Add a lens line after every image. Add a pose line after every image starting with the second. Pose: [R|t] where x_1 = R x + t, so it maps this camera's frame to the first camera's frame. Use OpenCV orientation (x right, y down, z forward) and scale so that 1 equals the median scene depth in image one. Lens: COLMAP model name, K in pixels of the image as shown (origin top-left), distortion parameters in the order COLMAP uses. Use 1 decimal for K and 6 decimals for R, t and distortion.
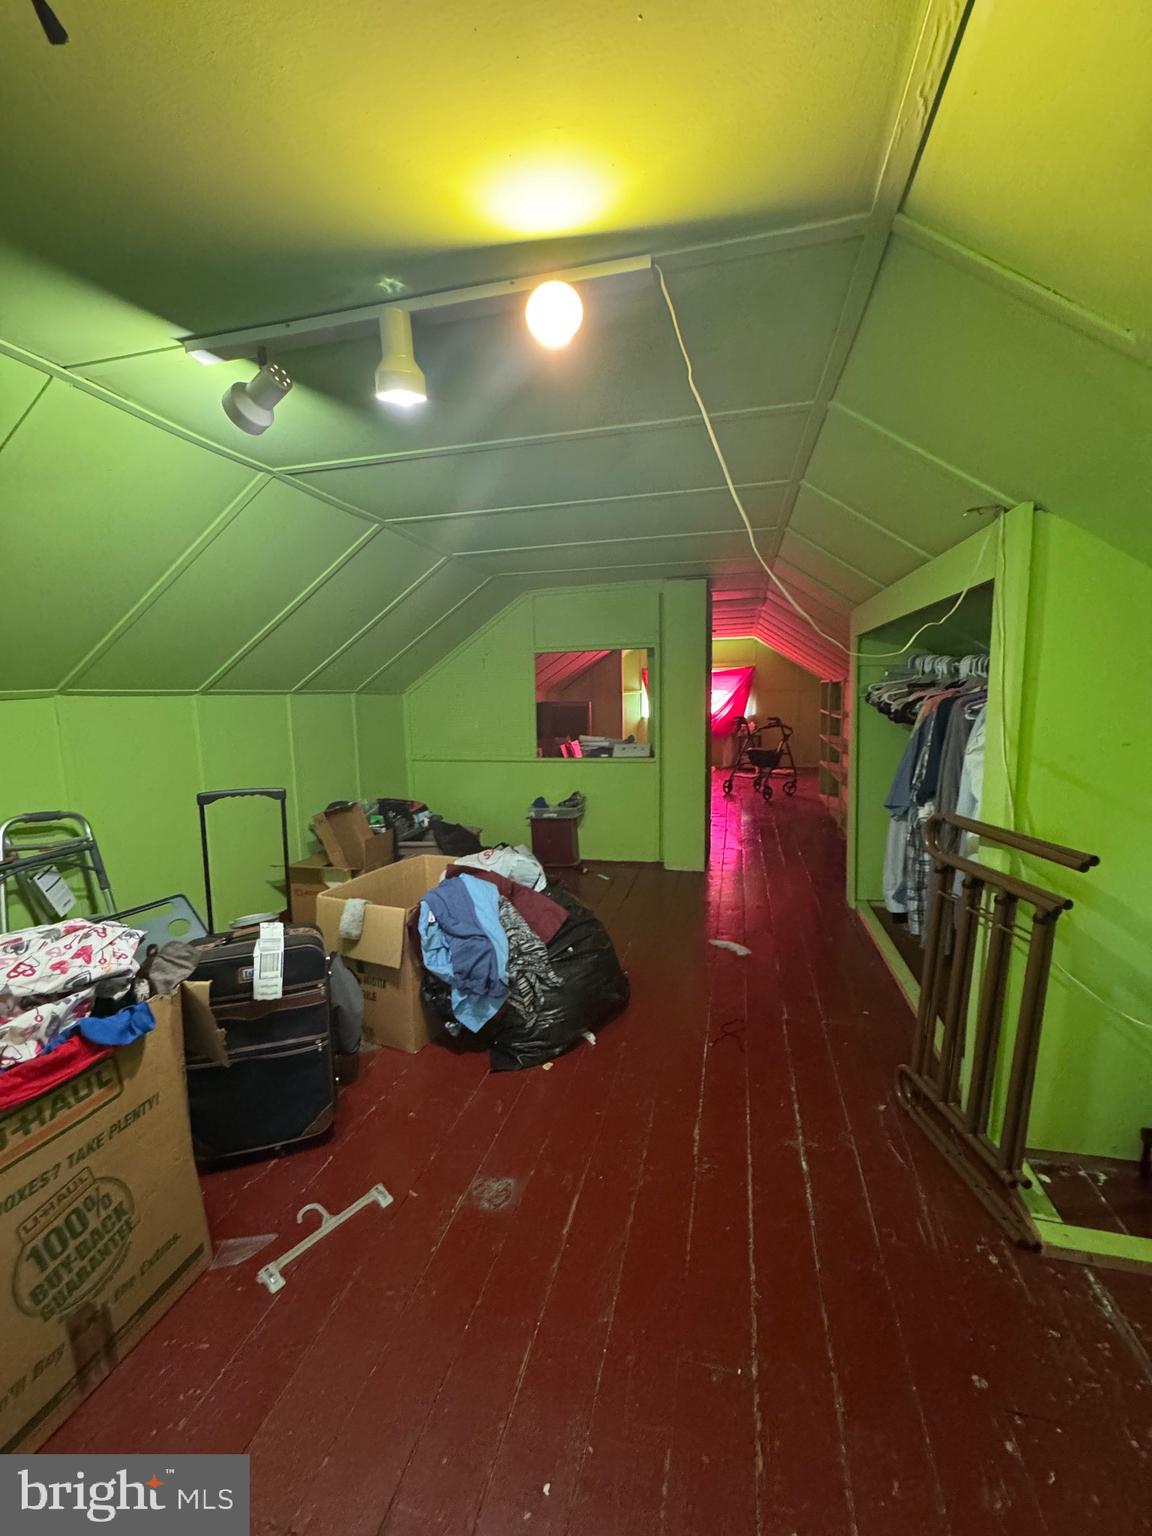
lens RADIAL K [[616.9, 0, 576.0], [0, 616.9, 768.0], [0, 0, 1]] dist [-0.003810, 0.000384]
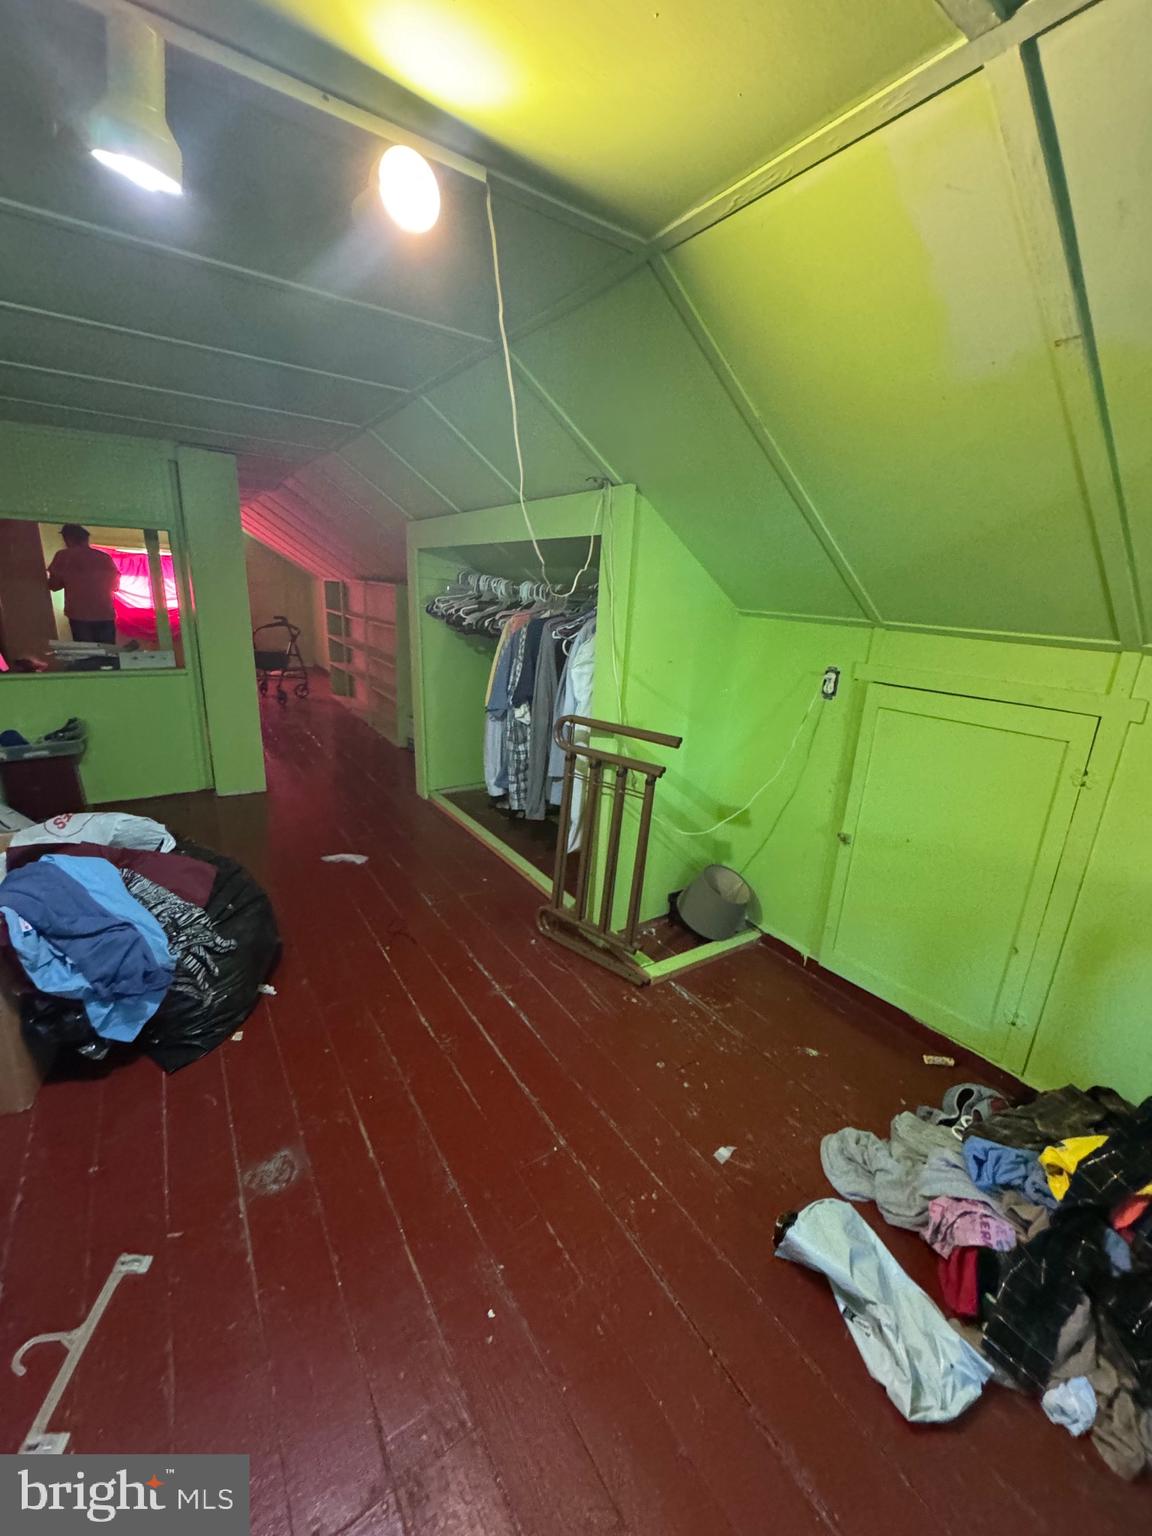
lens RADIAL K [[616.9, 0, 576.0], [0, 616.9, 768.0], [0, 0, 1]] dist [-0.003810, 0.000384]
pose [[0.667373, -0.154348, 0.728553, -0.302015], [0.027745, 0.982761, 0.182788, -0.045520], [-0.744207, -0.101774, 0.660151, 0.086371]]
